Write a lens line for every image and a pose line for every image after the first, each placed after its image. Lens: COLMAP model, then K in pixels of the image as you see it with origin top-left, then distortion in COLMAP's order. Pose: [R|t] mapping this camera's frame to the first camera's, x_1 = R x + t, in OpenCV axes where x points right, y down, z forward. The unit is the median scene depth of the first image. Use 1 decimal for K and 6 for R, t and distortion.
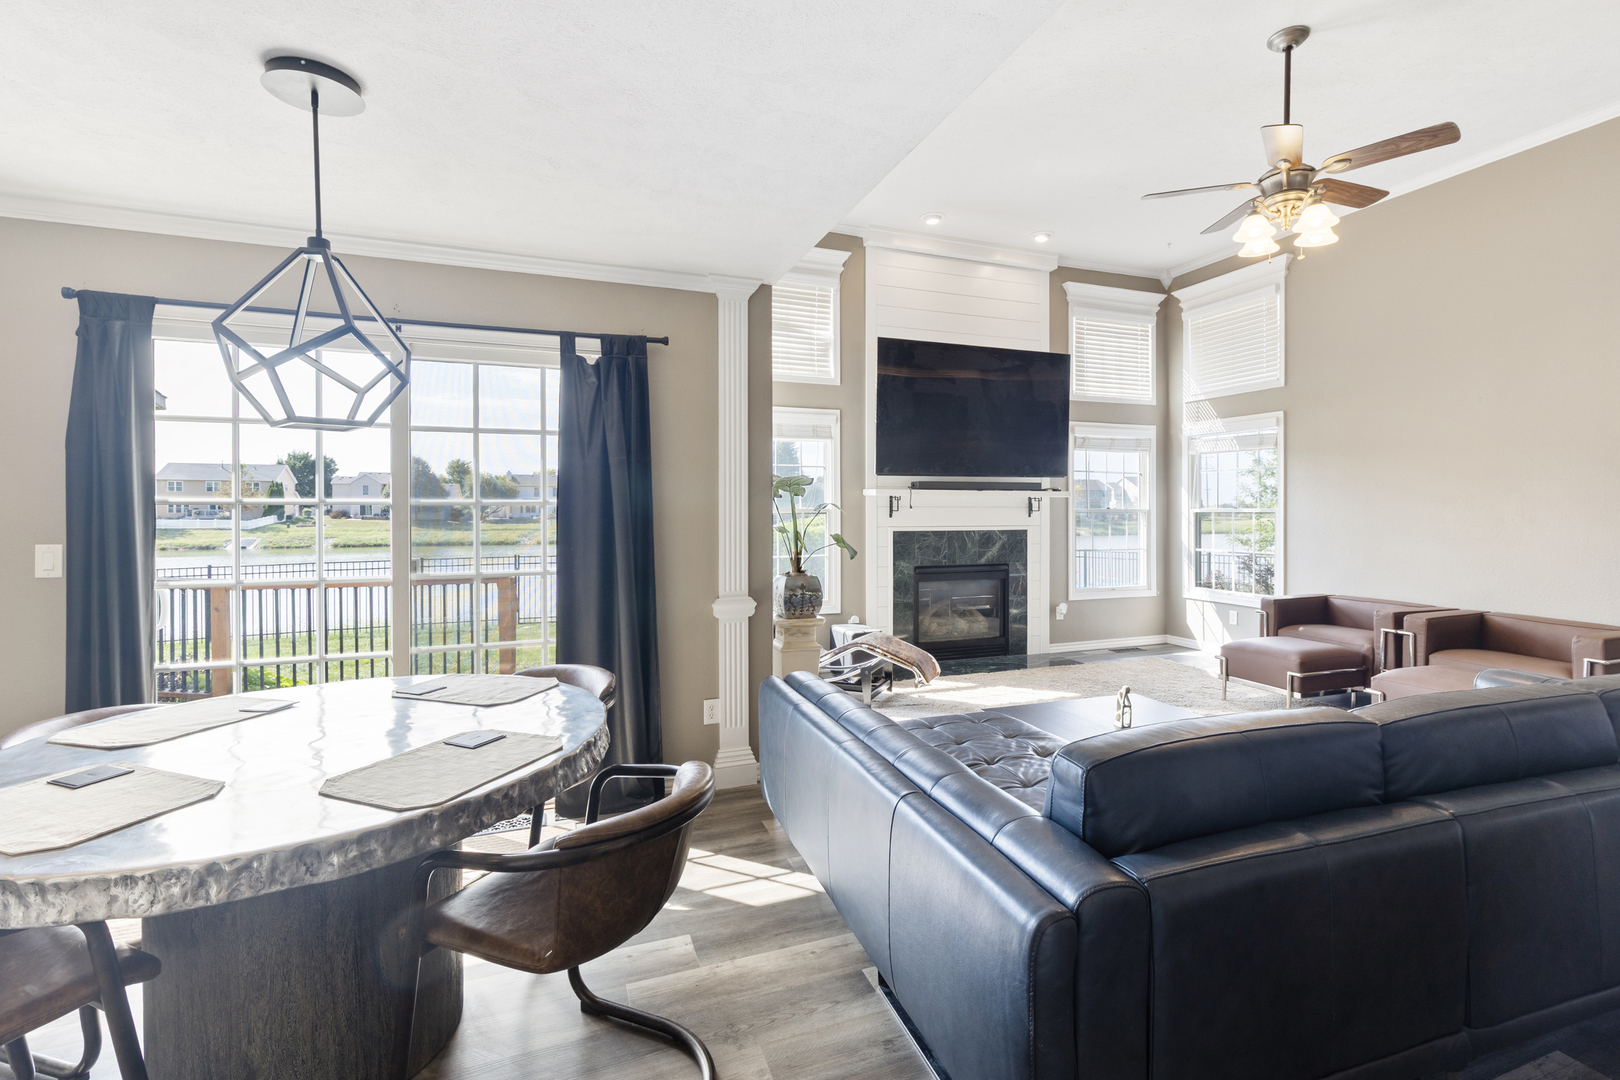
lens RADIAL K [[755.1, 0, 821.2], [0, 755.1, 514.1], [0, 0, 1]] dist [0.007260, -0.000899]
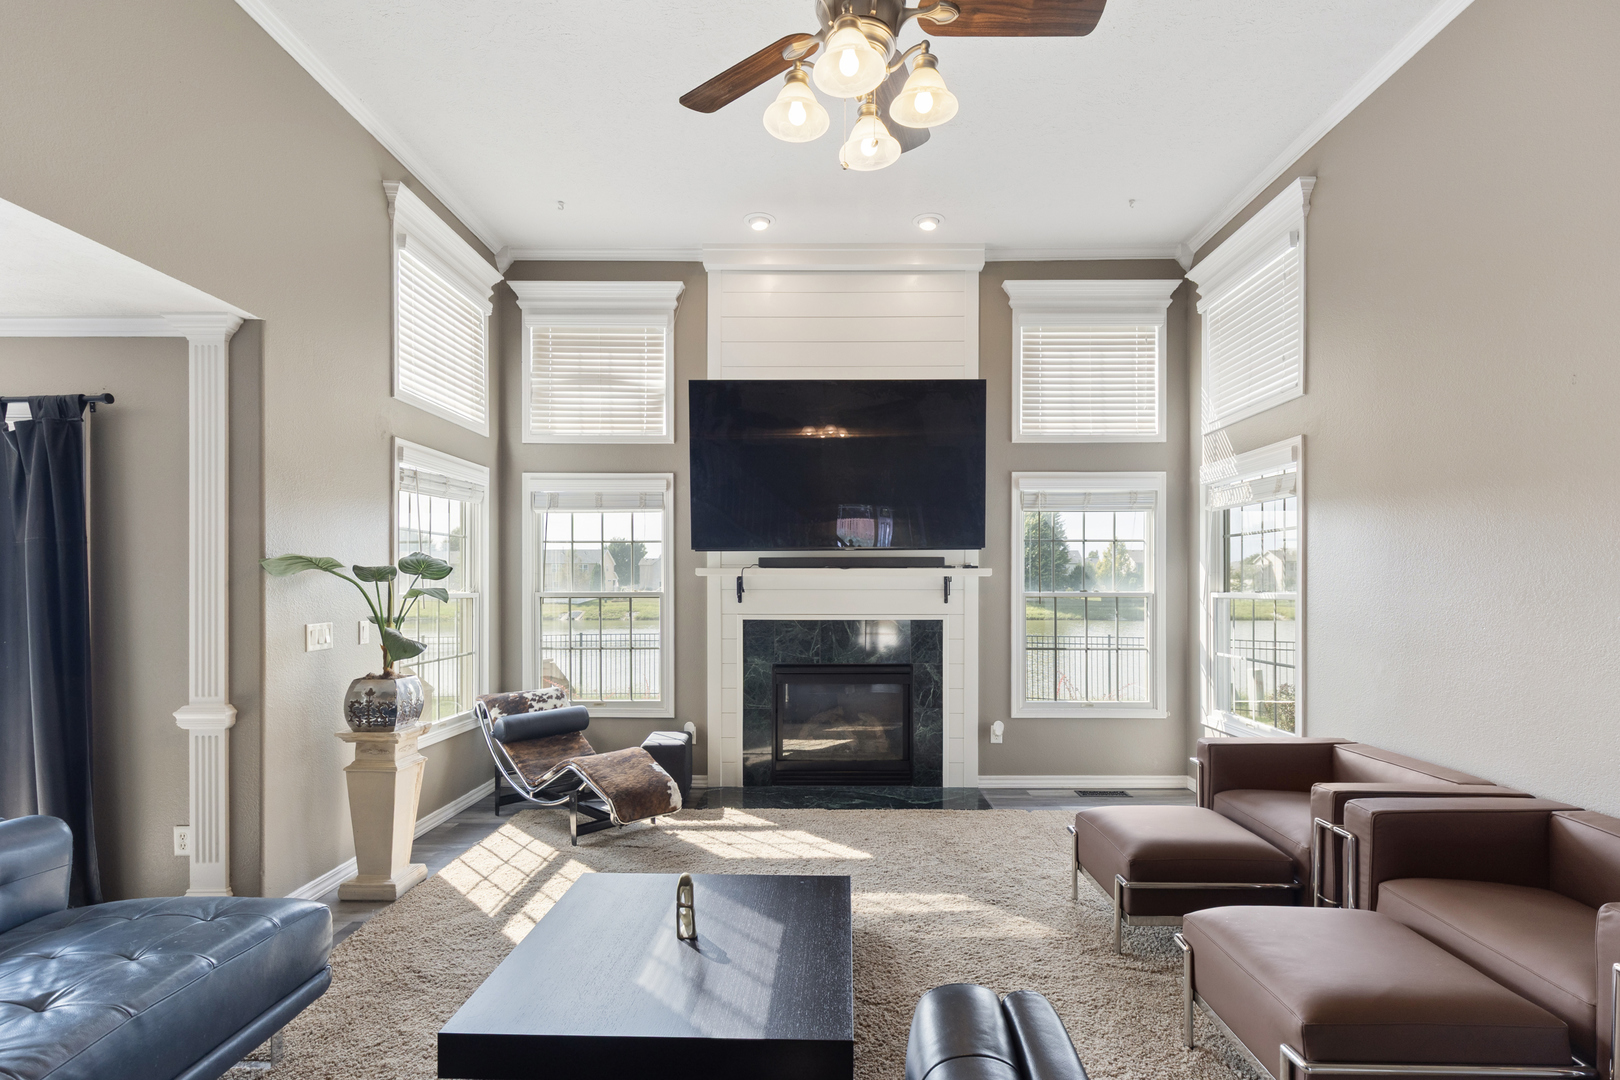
lens RADIAL K [[755.1, 0, 823.5], [0, 755.1, 587.7], [0, 0, 1]] dist [0.007260, -0.000899]
pose [[0.927581, 0.000508, -0.373623, 0.449823], [-0.002323, 0.999988, -0.004409, -0.007908], [0.373616, 0.004958, 0.927570, 0.267186]]
